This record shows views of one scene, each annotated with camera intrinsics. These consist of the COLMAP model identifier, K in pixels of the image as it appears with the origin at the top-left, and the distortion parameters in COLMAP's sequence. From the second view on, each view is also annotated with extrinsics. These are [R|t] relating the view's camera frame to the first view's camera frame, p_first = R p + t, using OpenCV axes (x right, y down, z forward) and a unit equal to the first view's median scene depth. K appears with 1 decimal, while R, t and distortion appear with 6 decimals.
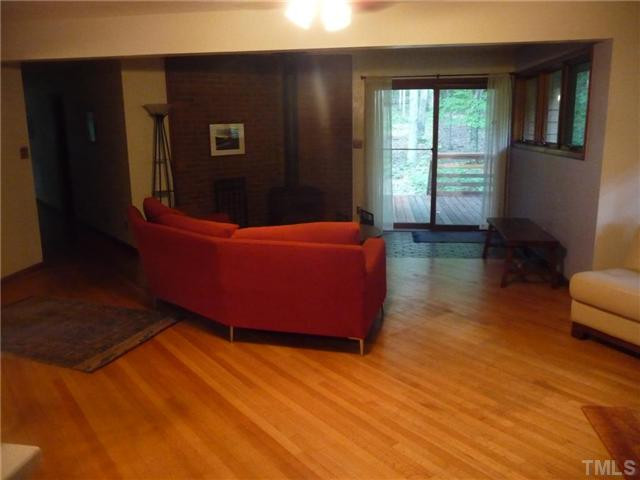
lens RADIAL K [[516.4, 0, 318.4], [0, 516.4, 240.2], [0, 0, 1]] dist [-0.045154, 0.035873]
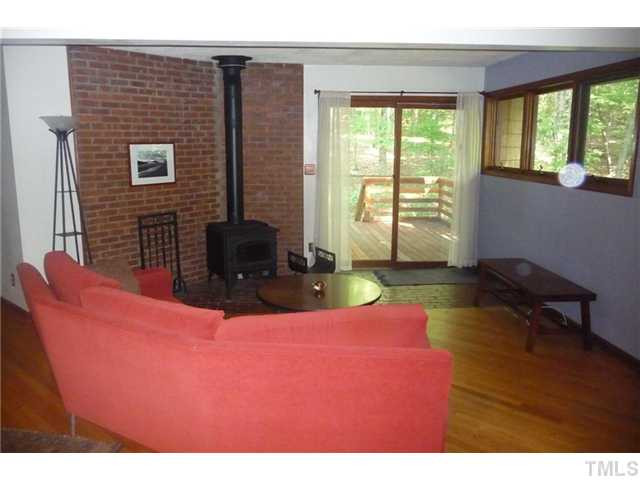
lens RADIAL K [[516.4, 0, 322.6], [0, 516.4, 239.0], [0, 0, 1]] dist [-0.045154, 0.035873]
pose [[0.979823, -0.020927, 0.198766, -0.079448], [0.028681, 0.998933, -0.036211, -0.044983], [-0.197796, 0.041181, 0.979378, 0.184415]]
